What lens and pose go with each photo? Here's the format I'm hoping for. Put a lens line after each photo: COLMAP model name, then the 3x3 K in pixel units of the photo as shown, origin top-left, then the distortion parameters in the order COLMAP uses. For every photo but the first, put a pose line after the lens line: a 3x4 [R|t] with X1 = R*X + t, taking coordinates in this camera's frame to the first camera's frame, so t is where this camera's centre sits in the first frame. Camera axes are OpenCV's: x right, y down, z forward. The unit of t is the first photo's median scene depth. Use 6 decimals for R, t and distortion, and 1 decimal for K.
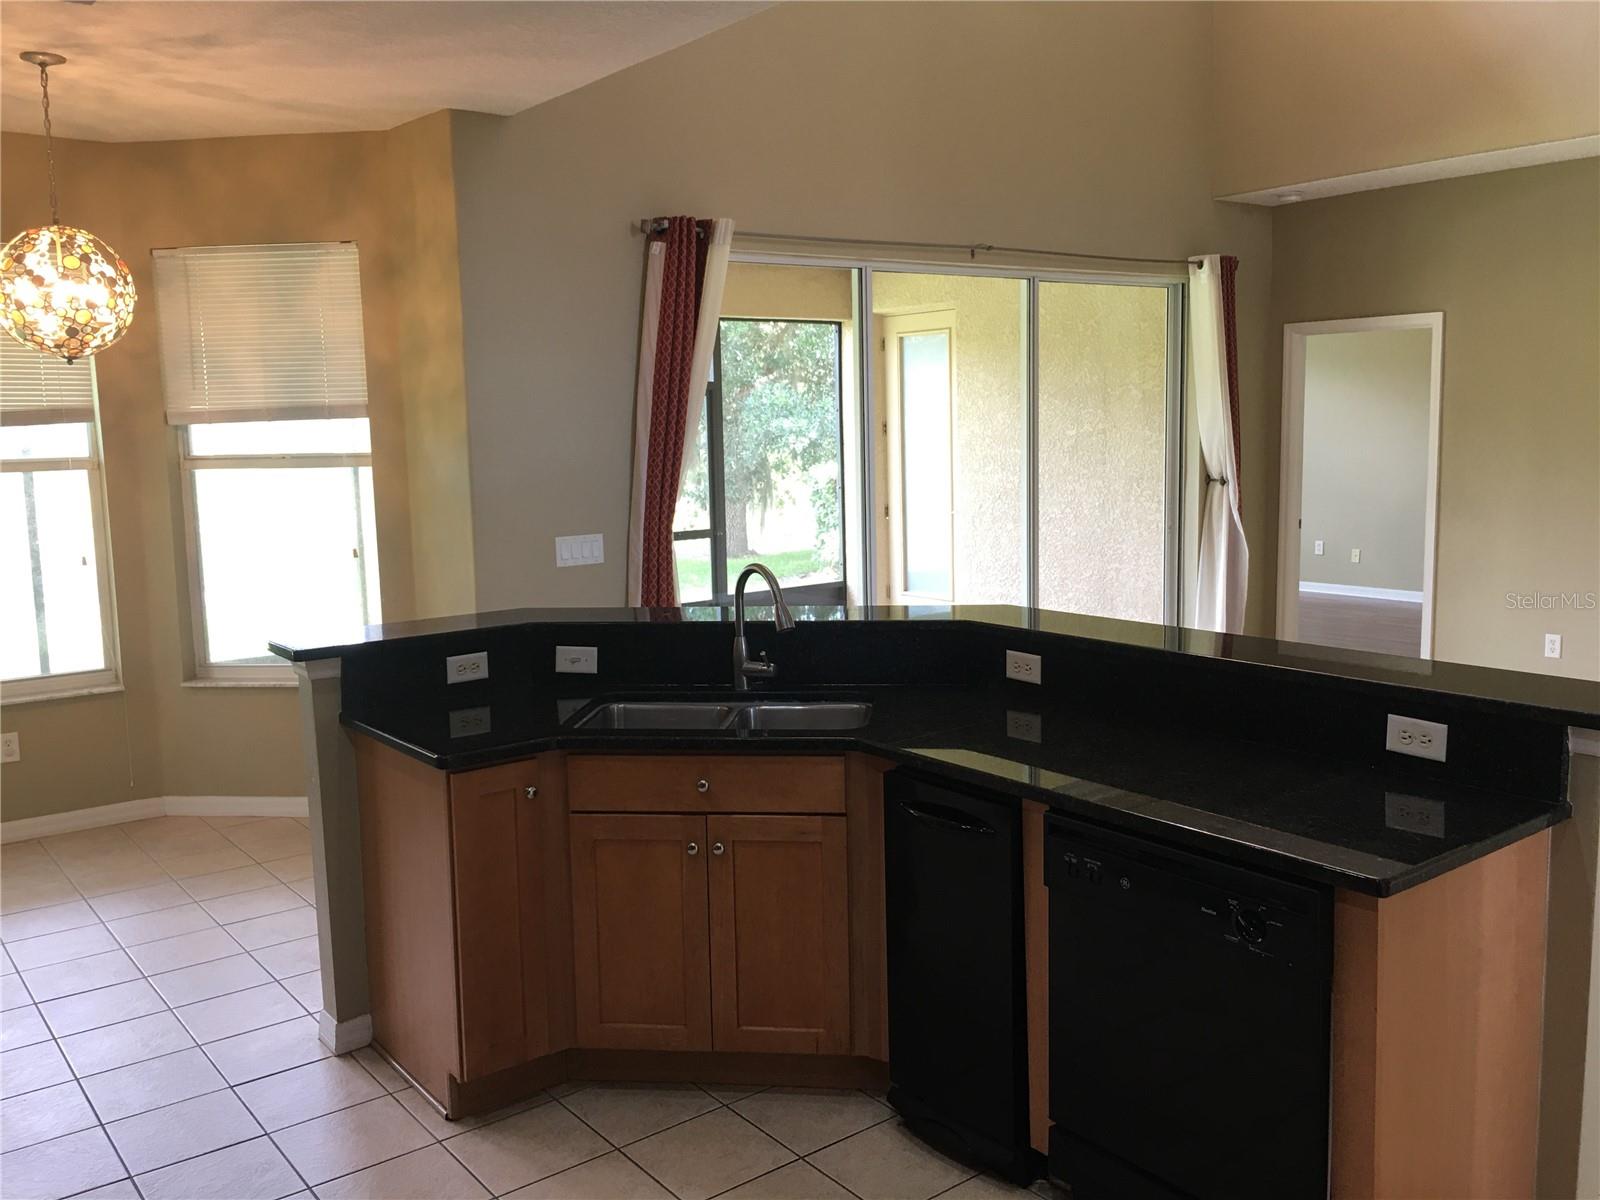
lens RADIAL K [[1374.5, 0, 800.0], [0, 1374.5, 600.0], [0, 0, 1]] dist [-0.006297, -0.009247]
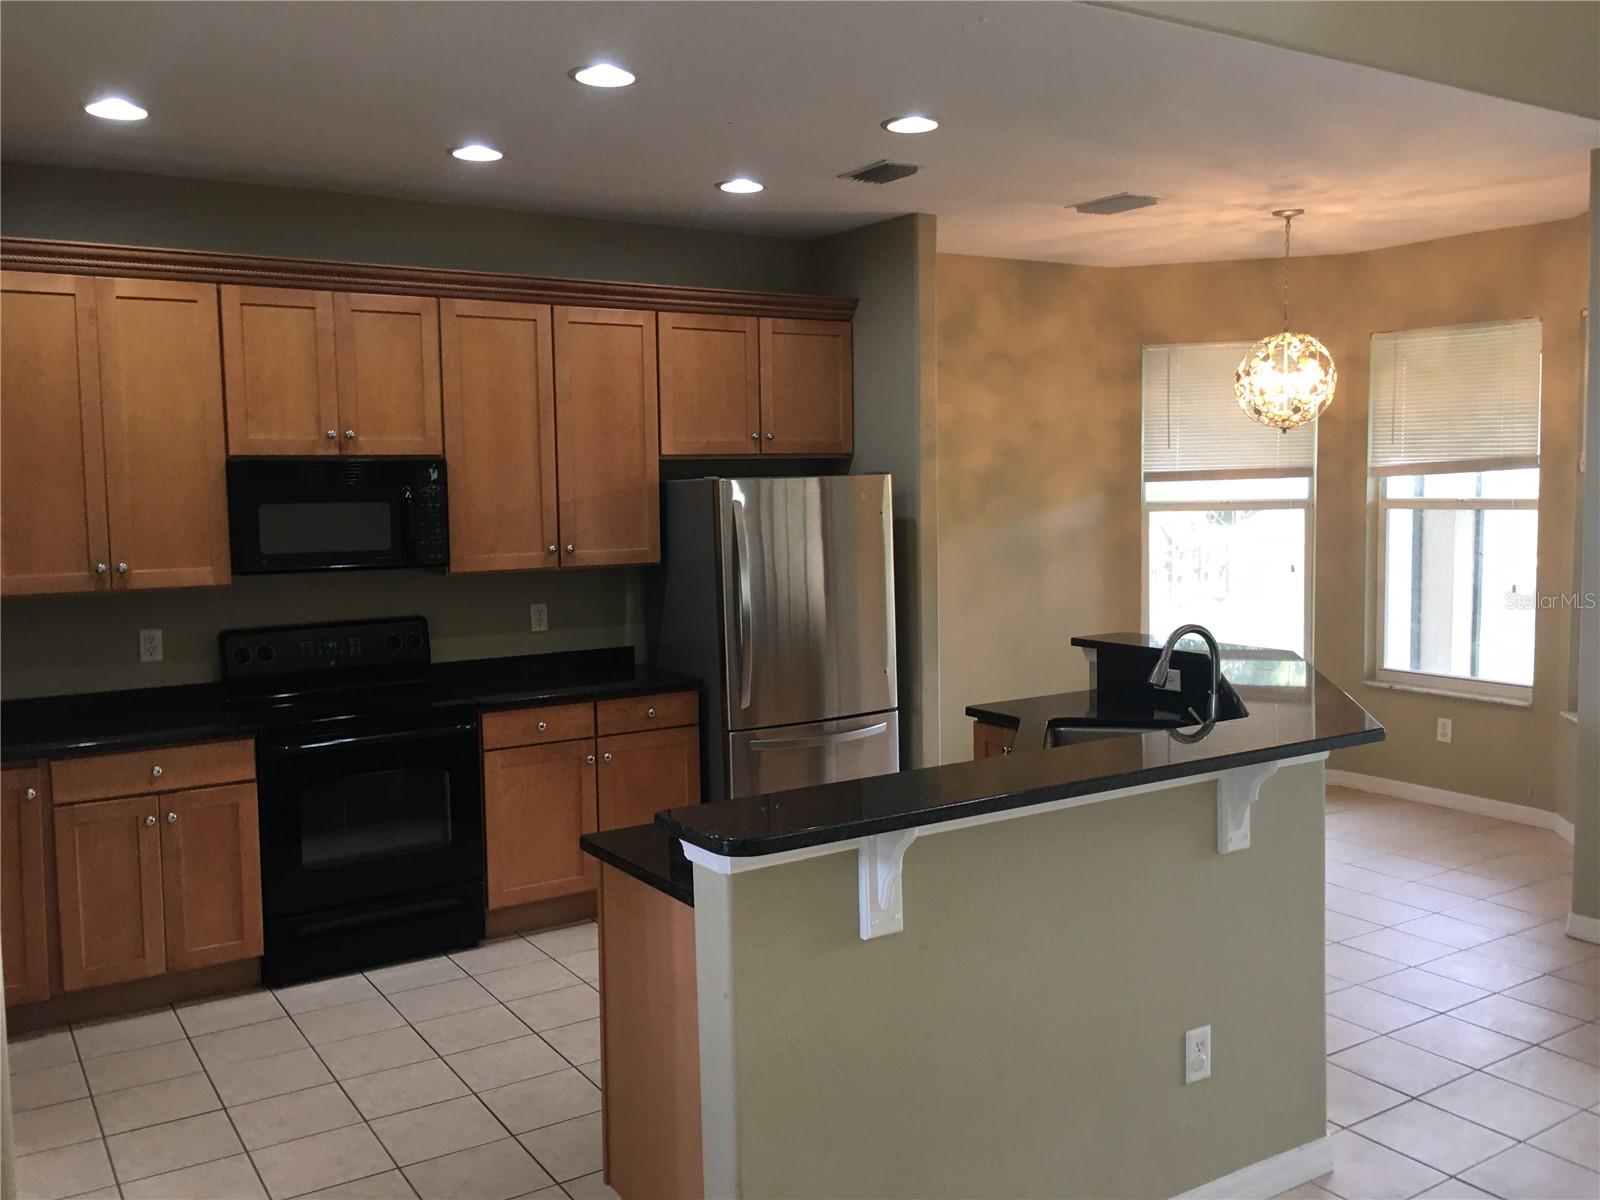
lens RADIAL K [[1374.5, 0, 800.0], [0, 1374.5, 600.0], [0, 0, 1]] dist [-0.006297, -0.009247]
pose [[0.300405, 0.084482, -0.950063, 0.609929], [-0.105050, 0.992941, 0.055078, -0.028755], [0.948009, 0.083258, 0.307159, 0.125170]]
